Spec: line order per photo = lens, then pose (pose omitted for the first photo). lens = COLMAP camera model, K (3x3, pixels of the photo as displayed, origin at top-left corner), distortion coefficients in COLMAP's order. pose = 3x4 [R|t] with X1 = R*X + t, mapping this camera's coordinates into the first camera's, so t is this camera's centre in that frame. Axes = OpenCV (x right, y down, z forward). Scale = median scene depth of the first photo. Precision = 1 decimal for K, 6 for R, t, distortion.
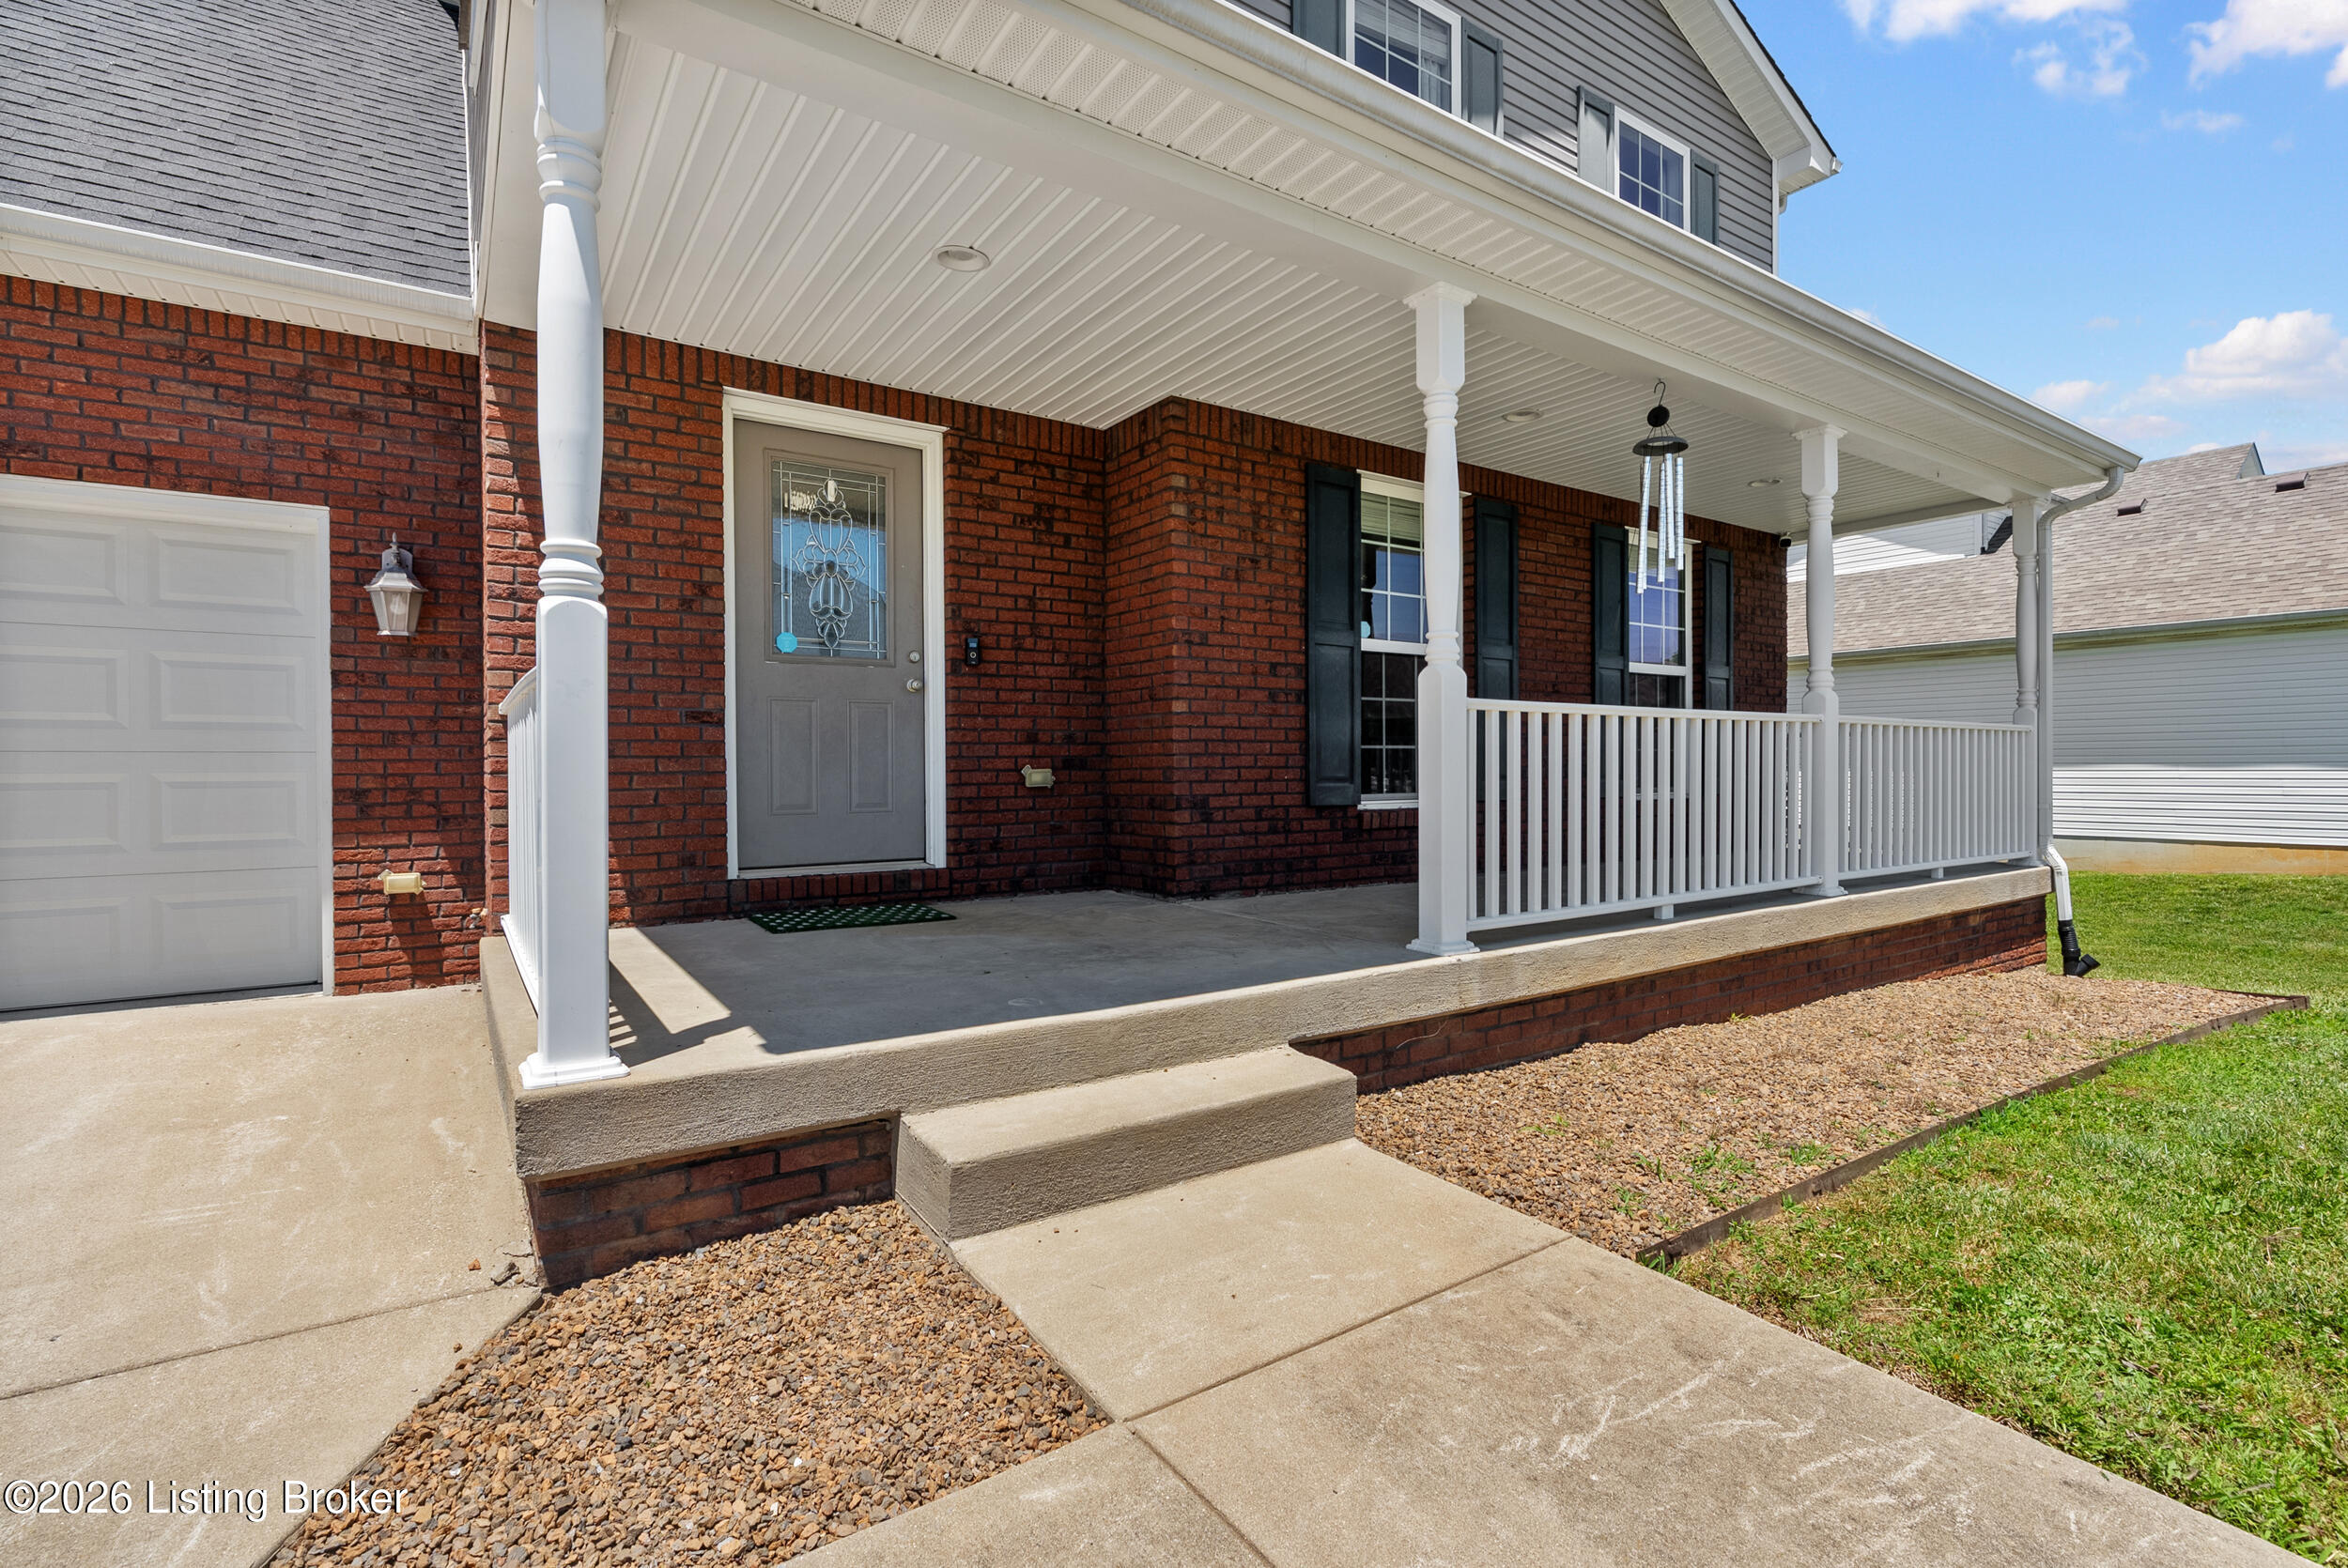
lens RADIAL K [[1074.1, 0, 1178.4], [0, 1074.1, 783.5], [0, 0, 1]] dist [-0.005006, 0.000613]
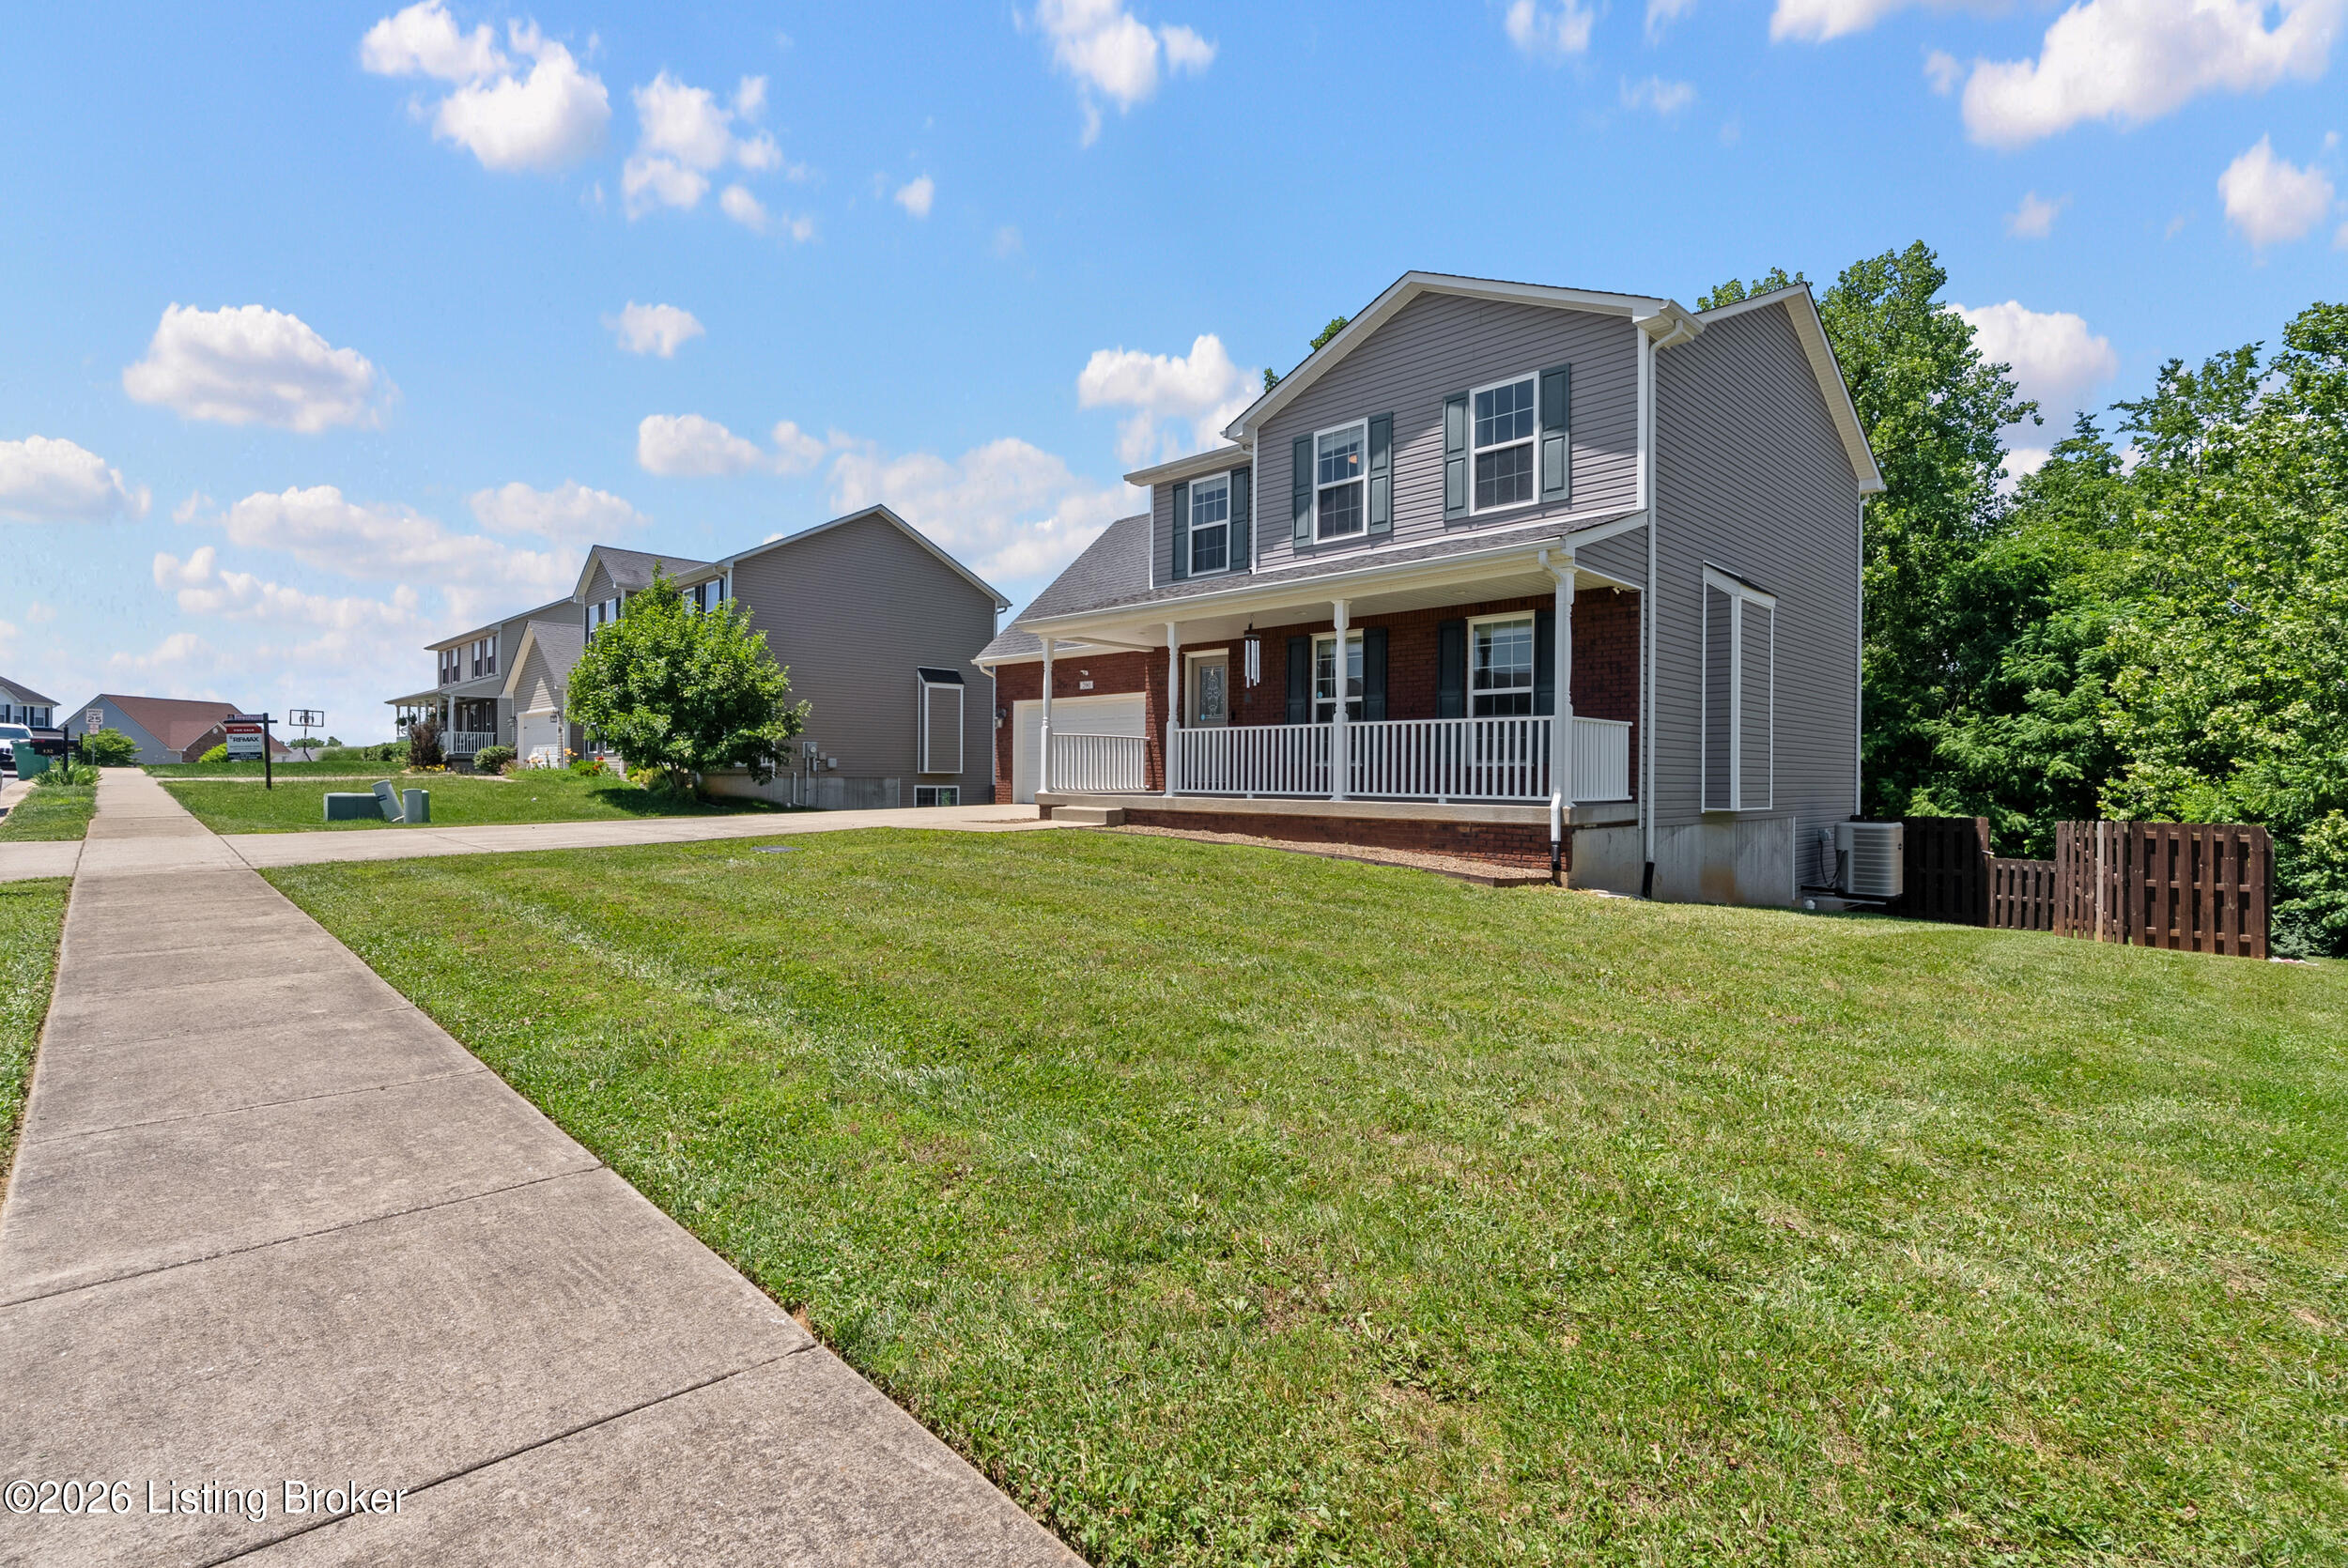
lens RADIAL K [[1074.1, 0, 1174.1], [0, 1074.1, 777.1], [0, 0, 1]] dist [-0.005006, 0.000613]
pose [[0.189627, 0.010775, -0.981797, 2.710881], [-0.011799, 0.999893, 0.008694, 0.025616], [0.981785, 0.009936, 0.189734, 0.230076]]
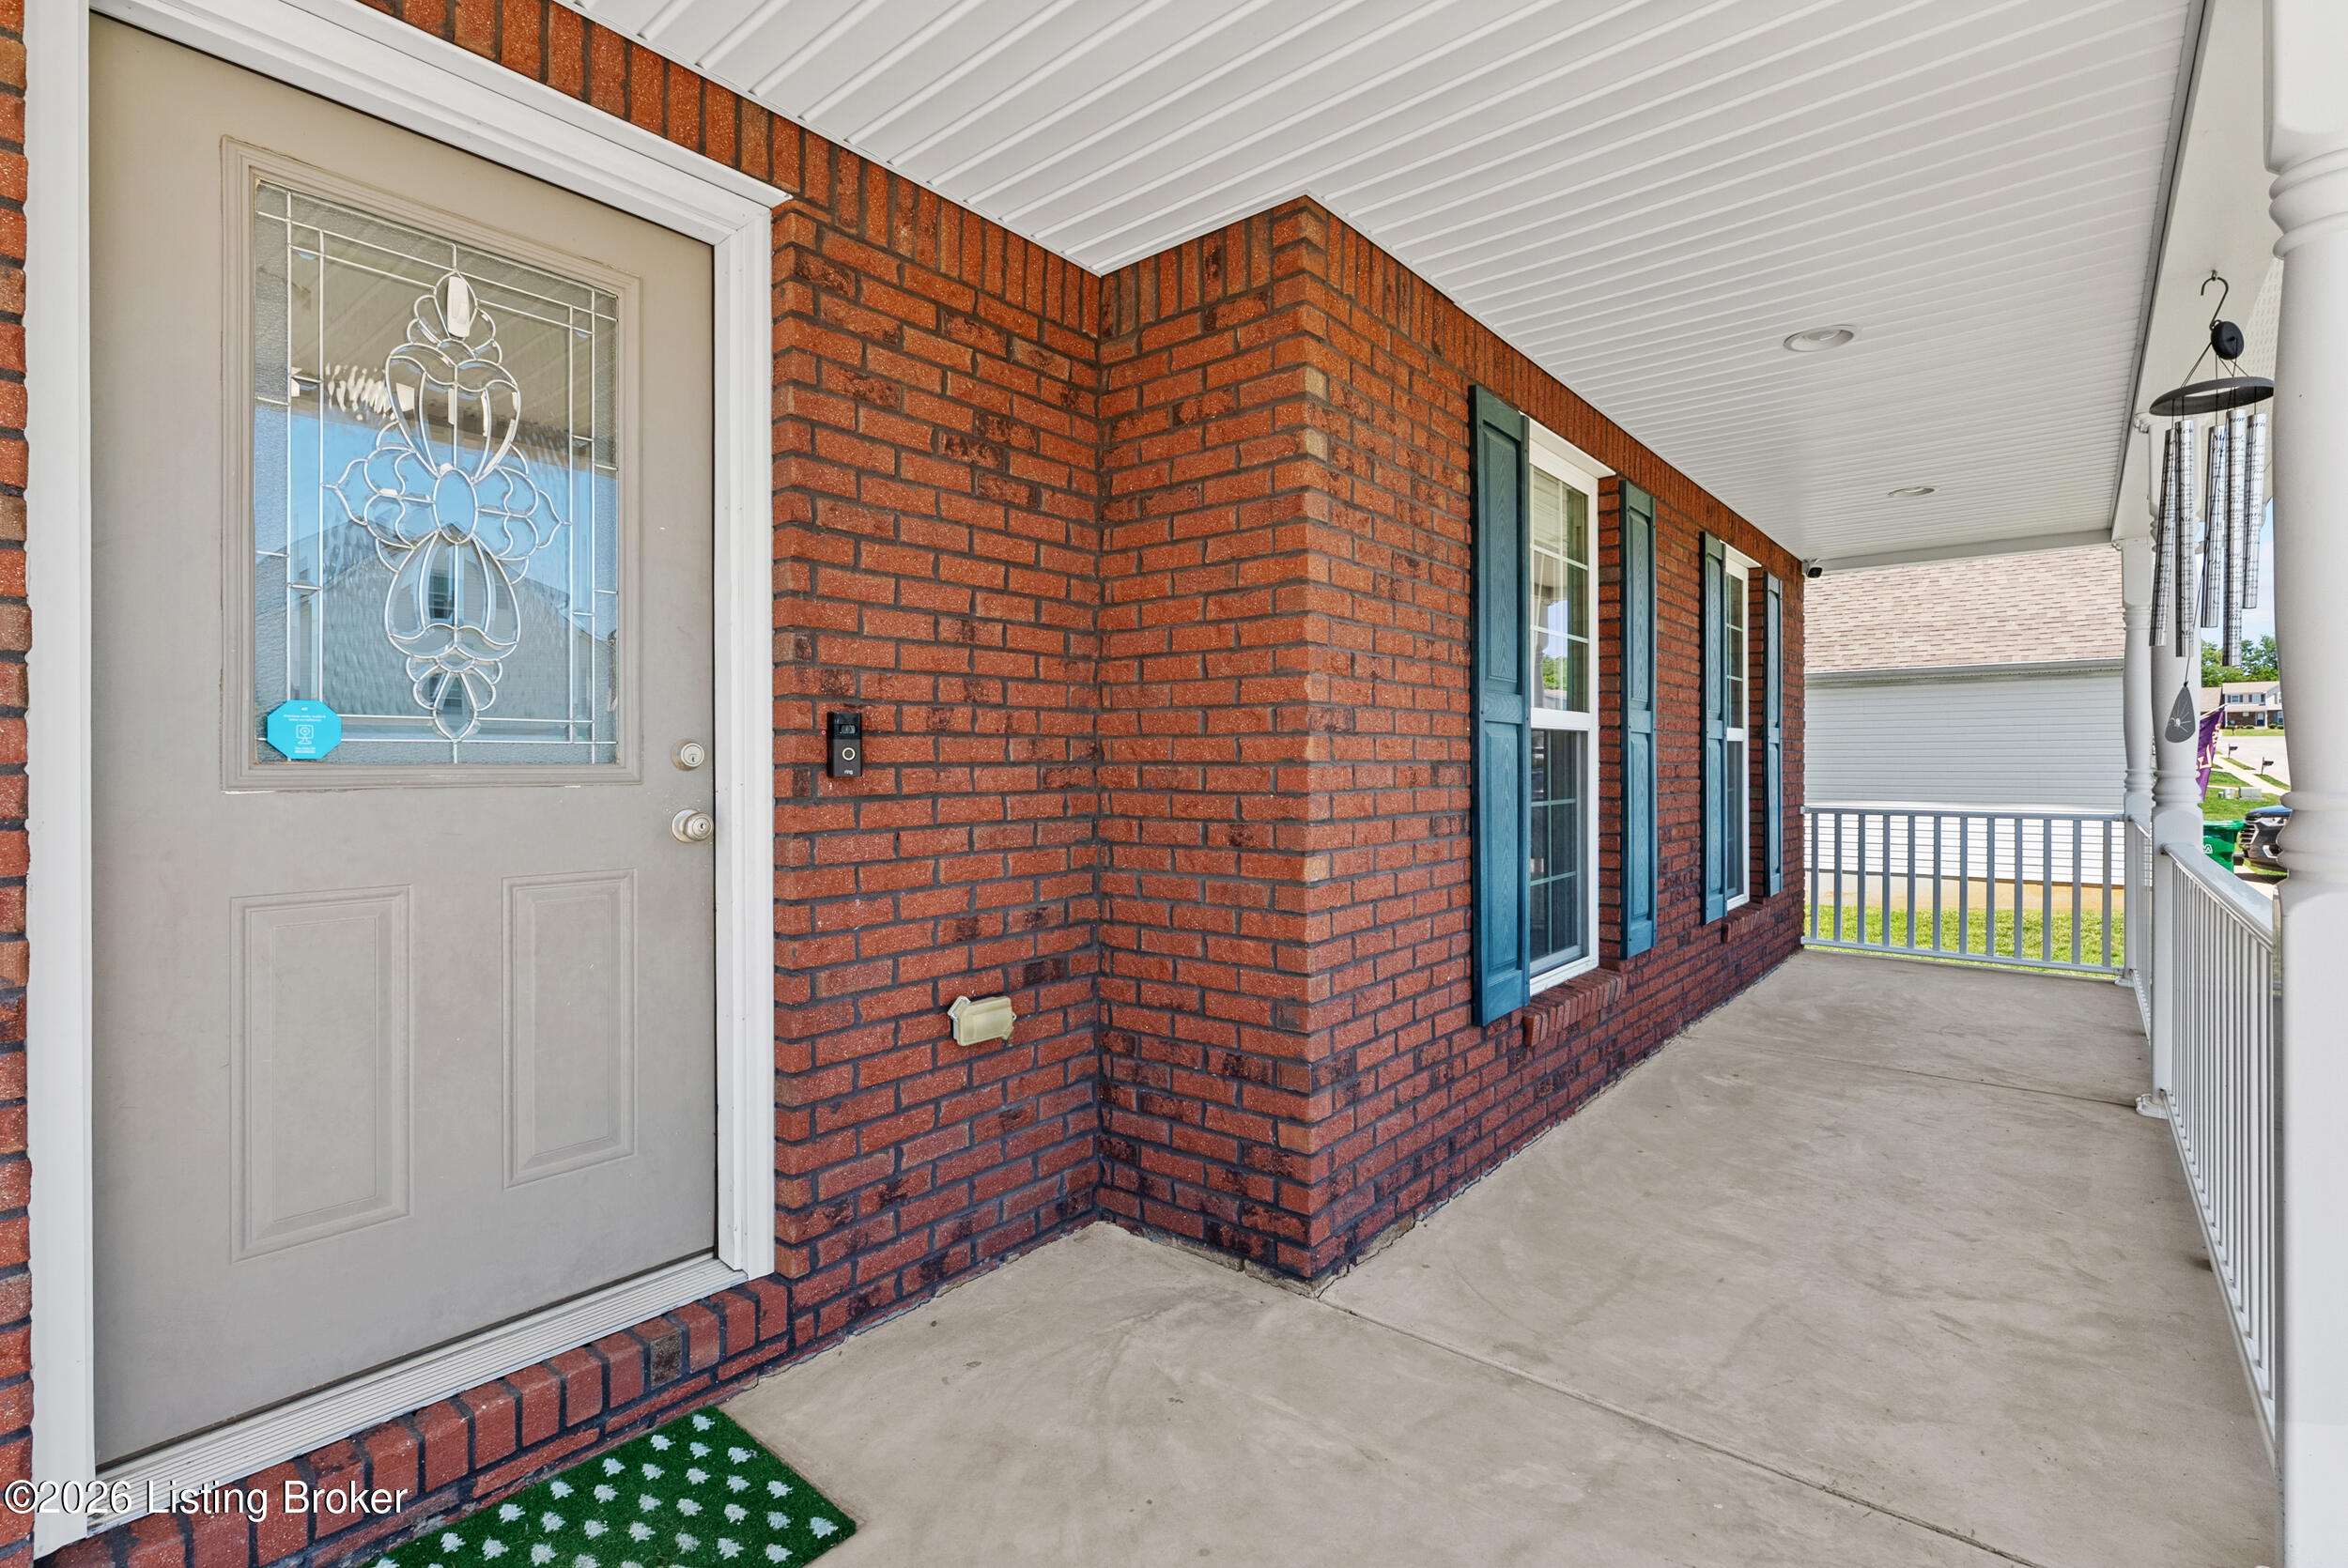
lens RADIAL K [[1074.1, 0, 1172.3], [0, 1074.1, 767.6], [0, 0, 1]] dist [-0.005006, 0.000613]
pose [[0.960445, 0.002204, 0.278463, -0.181362], [0.000724, 0.999946, -0.010414, -0.106902], [-0.278470, 0.010204, 0.960391, 0.554014]]
